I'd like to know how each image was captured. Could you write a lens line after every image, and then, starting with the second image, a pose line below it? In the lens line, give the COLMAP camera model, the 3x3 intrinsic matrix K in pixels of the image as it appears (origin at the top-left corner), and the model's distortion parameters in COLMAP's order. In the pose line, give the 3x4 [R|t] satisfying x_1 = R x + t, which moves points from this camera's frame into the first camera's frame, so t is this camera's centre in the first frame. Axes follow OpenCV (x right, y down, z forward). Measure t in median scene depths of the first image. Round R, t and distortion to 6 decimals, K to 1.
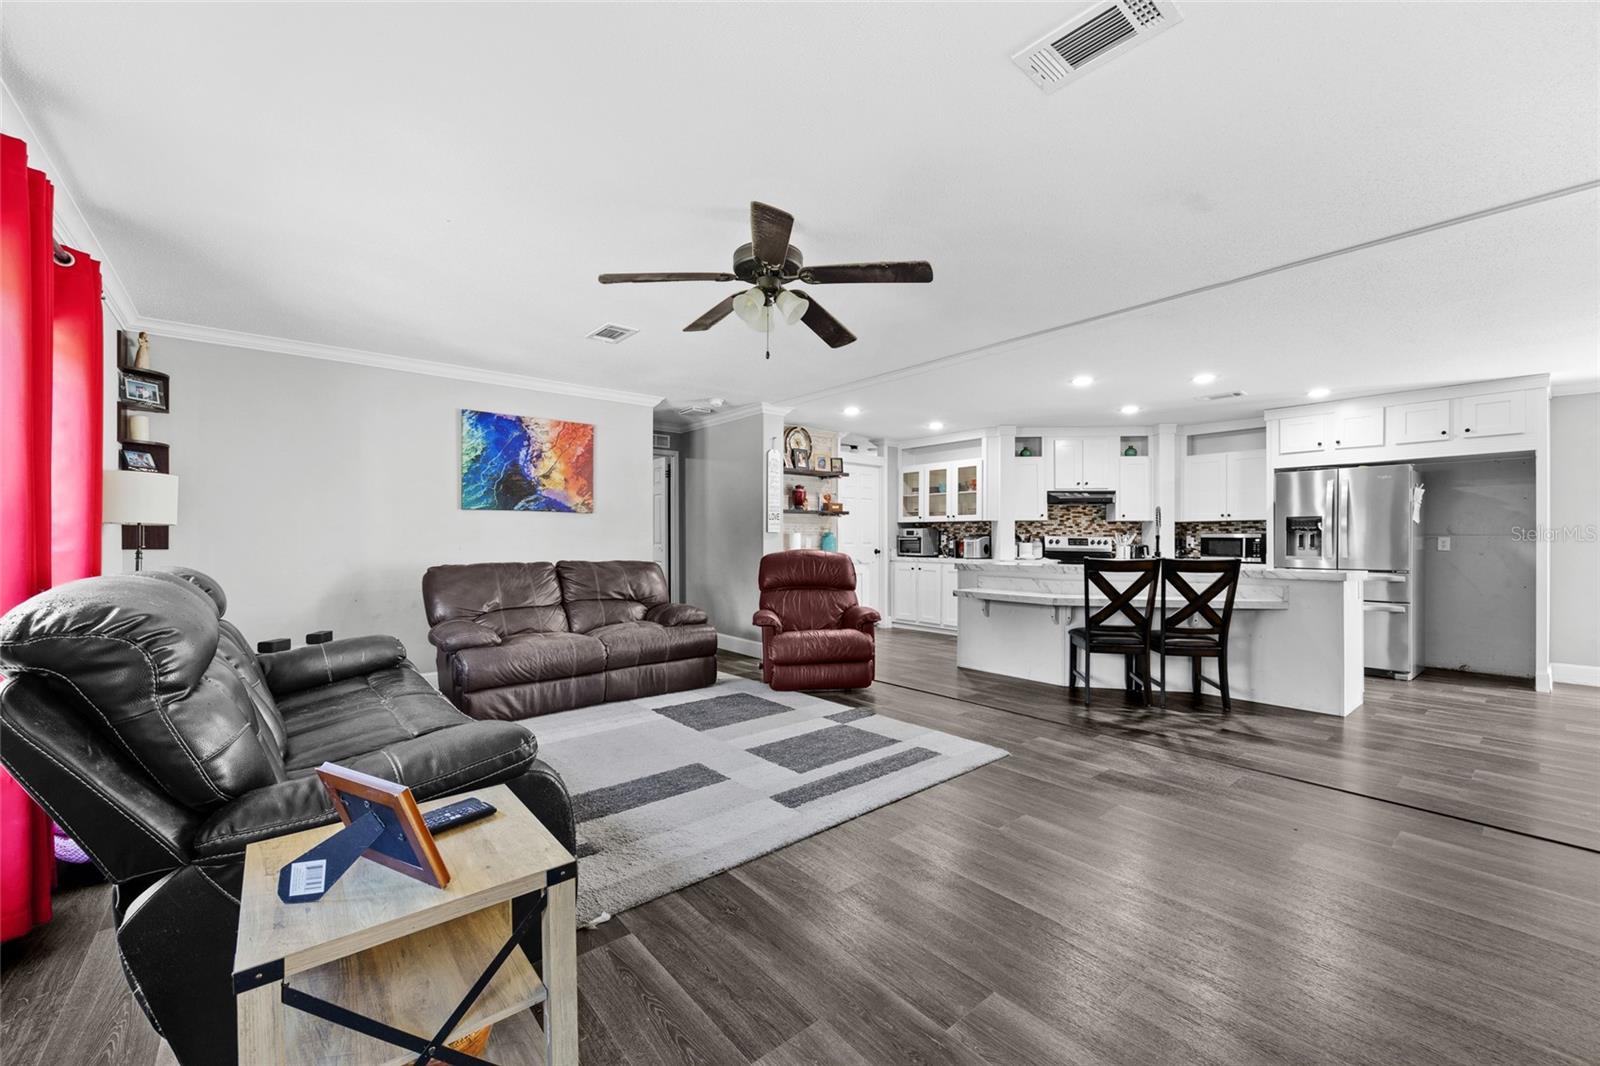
lens RADIAL K [[642.0, 0, 798.4], [0, 642.0, 539.0], [0, 0, 1]] dist [-0.002278, 0.000021]
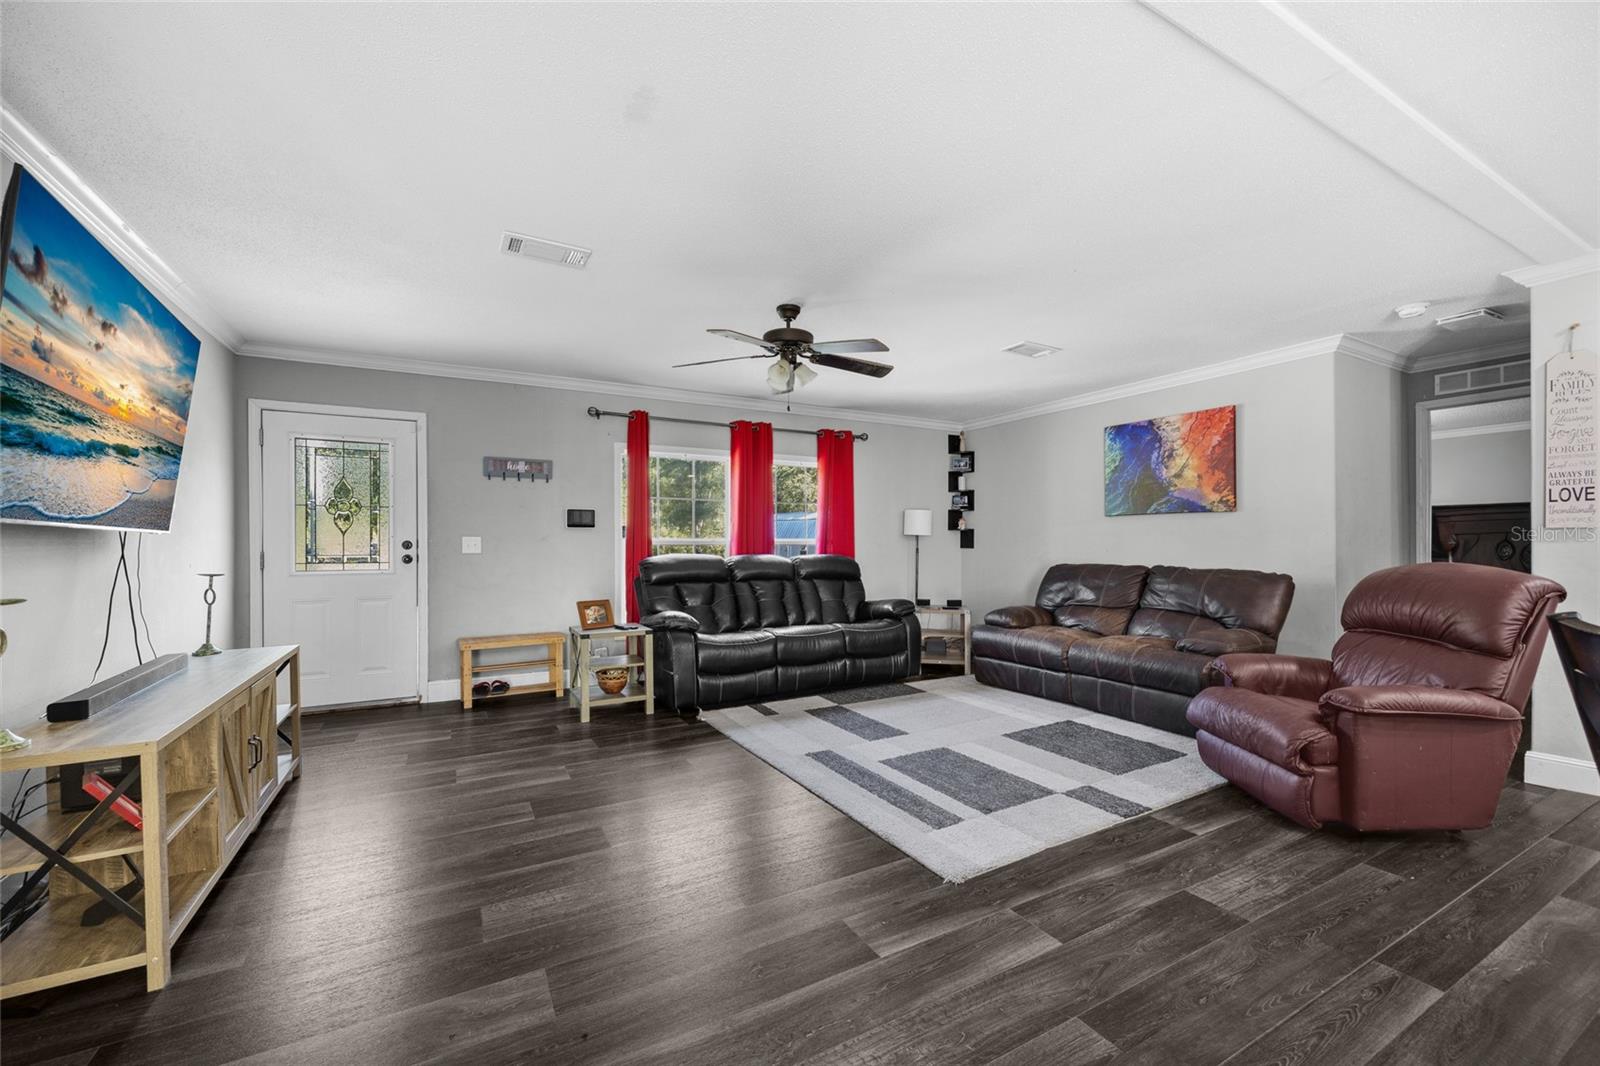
lens RADIAL K [[642.0, 0, 794.8], [0, 642.0, 546.4], [0, 0, 1]] dist [-0.002278, 0.000021]
pose [[-0.200339, 0.005012, -0.979714, 0.681485], [0.000734, 0.999987, 0.004966, 0.000871], [0.979726, 0.000276, -0.200340, 0.681050]]
